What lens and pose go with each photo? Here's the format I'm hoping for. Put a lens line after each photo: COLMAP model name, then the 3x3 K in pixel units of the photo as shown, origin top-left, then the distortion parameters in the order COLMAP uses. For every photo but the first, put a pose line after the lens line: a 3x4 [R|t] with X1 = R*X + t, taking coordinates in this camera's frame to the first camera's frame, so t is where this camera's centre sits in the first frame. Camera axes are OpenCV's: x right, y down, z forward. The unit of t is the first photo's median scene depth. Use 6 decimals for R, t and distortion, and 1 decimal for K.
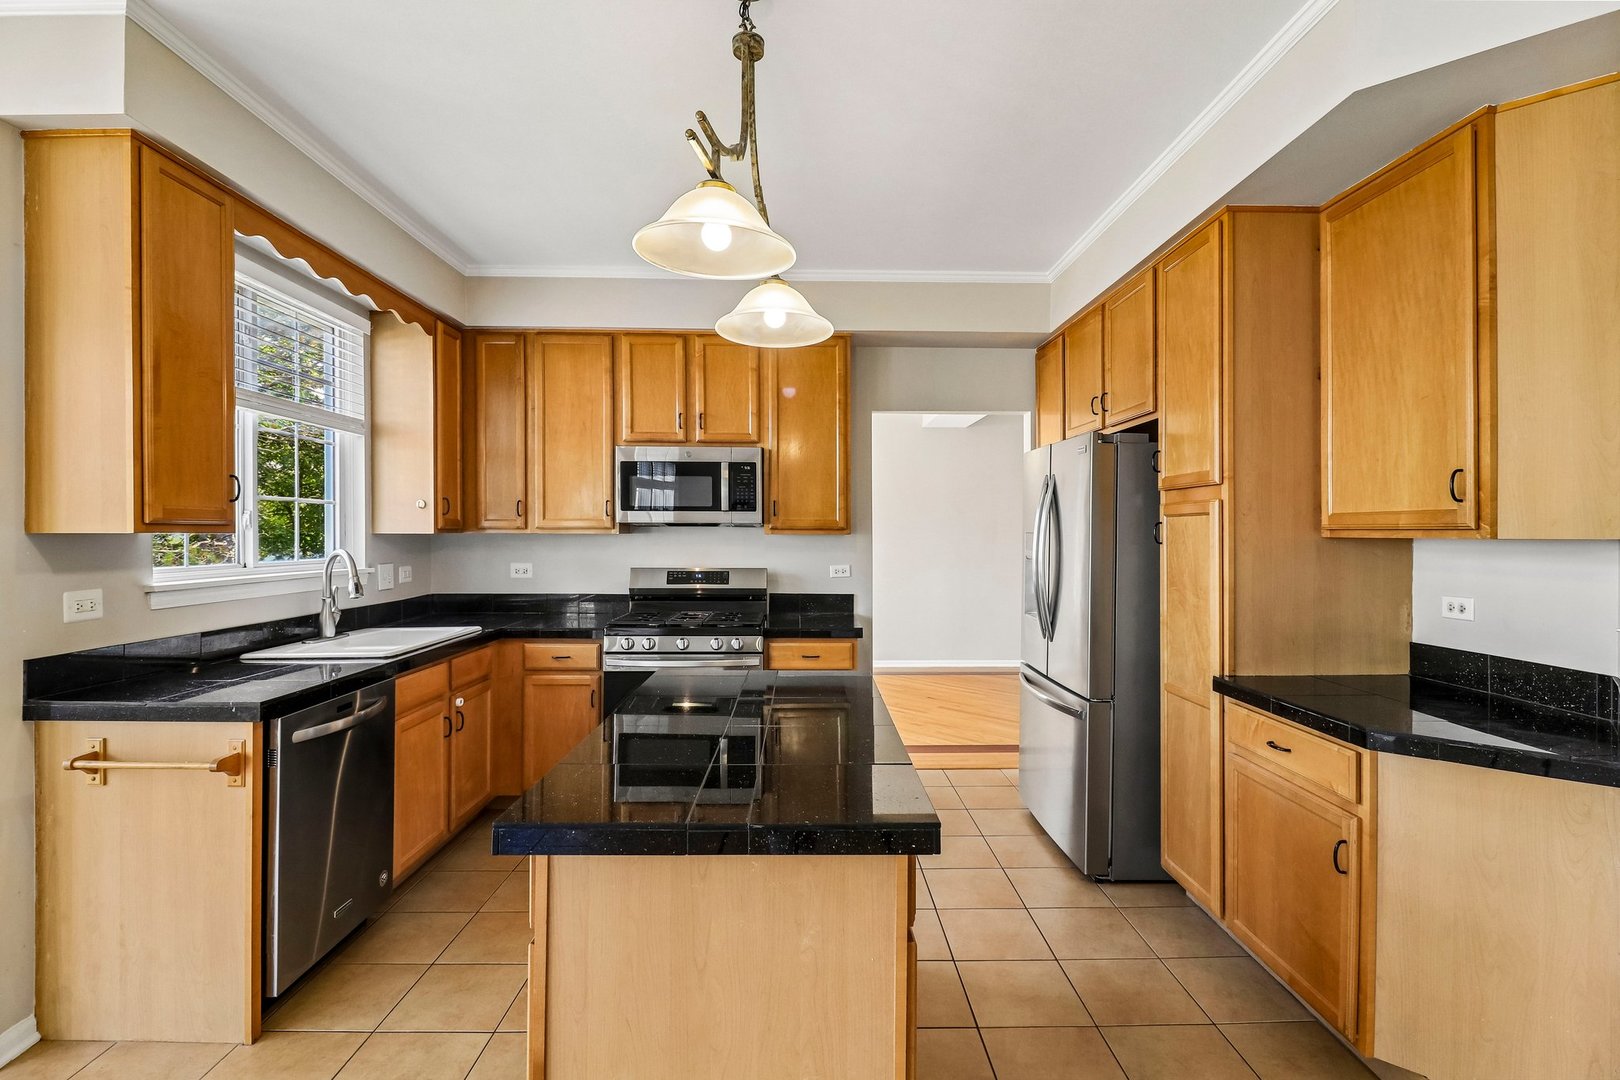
lens RADIAL K [[767.5, 0, 811.3], [0, 767.5, 525.9], [0, 0, 1]] dist [0.002275, -0.004298]
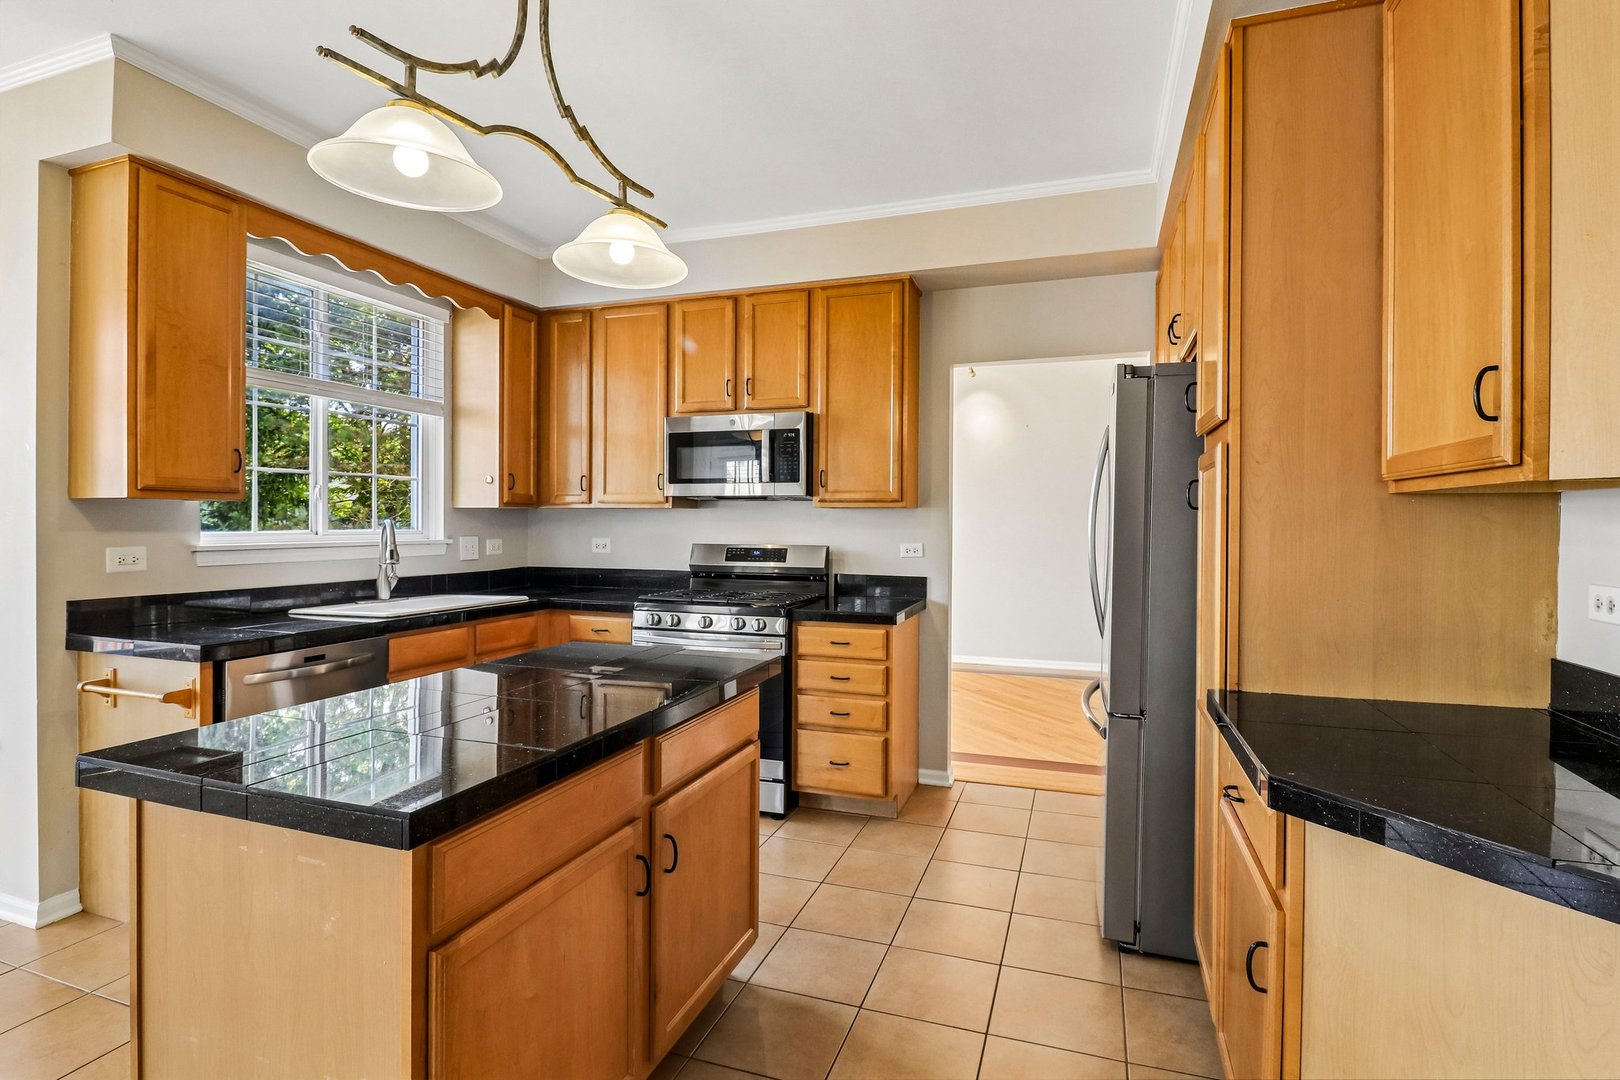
lens RADIAL K [[805.8, 0, 812.7], [0, 805.8, 527.9], [0, 0, 1]] dist [-0.002229, -0.000225]
pose [[0.935899, 0.003105, -0.352255, 0.343470], [0.002455, 0.999879, 0.015338, 0.025395], [0.352260, -0.015219, 0.935778, 0.132617]]
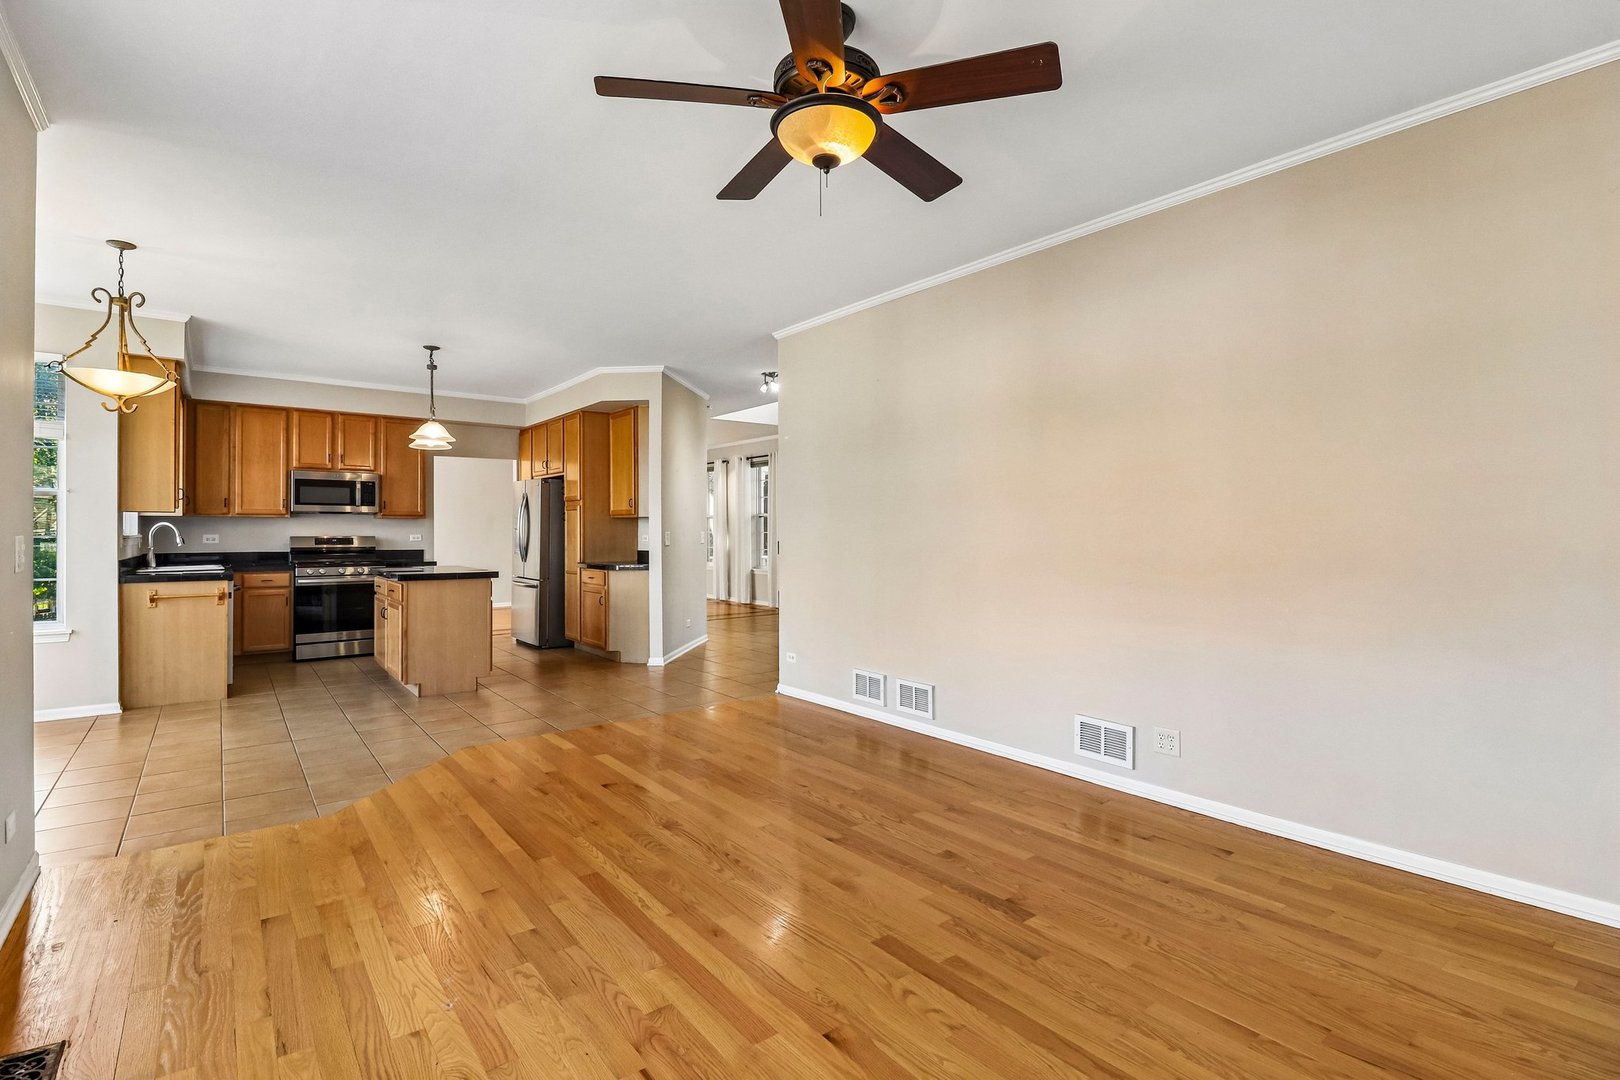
lens RADIAL K [[741.3, 0, 786.9], [0, 741.3, 534.5], [0, 0, 1]] dist [-0.015474, -0.000191]
pose [[0.802954, -0.005850, 0.596013, -0.433207], [-0.001219, 0.999934, 0.011457, 0.037617], [-0.596040, -0.009926, 0.802893, -1.416956]]
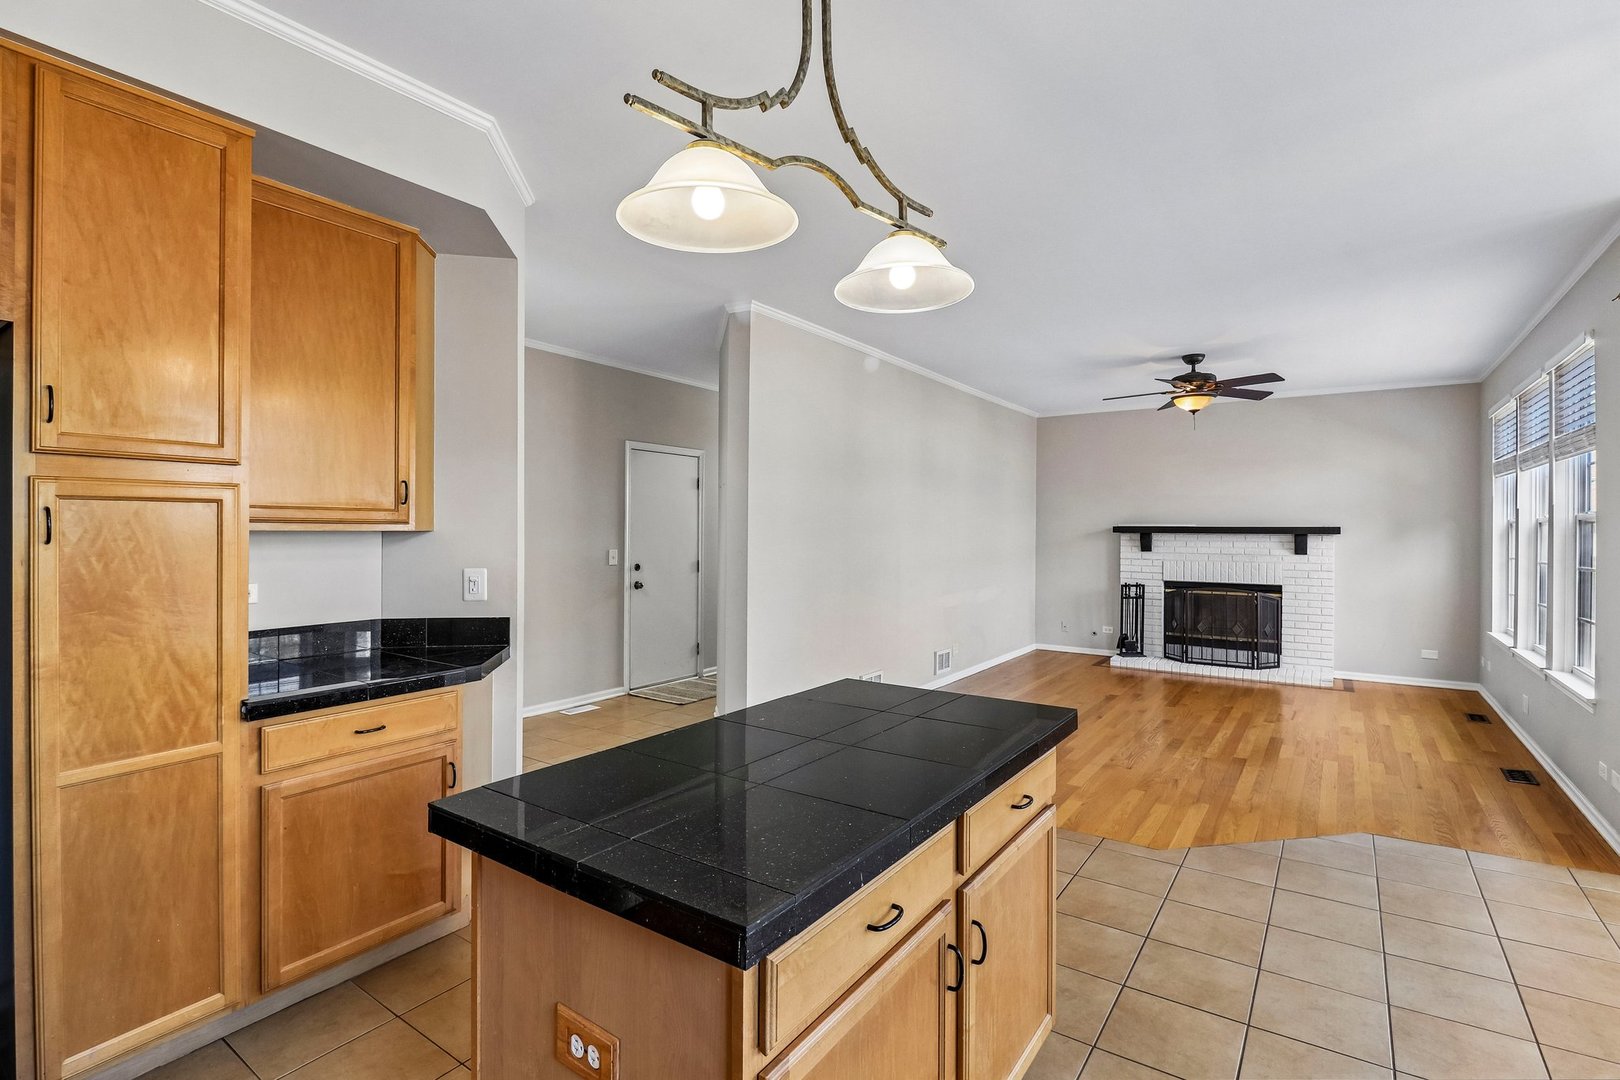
lens RADIAL K [[758.2, 0, 821.2], [0, 758.2, 531.1], [0, 0, 1]] dist [0.001350, -0.000611]
pose [[-0.816702, -0.009972, 0.576974, -0.331486], [-0.014387, 0.999892, -0.003082, 0.005977], [-0.576881, -0.010818, -0.816757, 1.009594]]
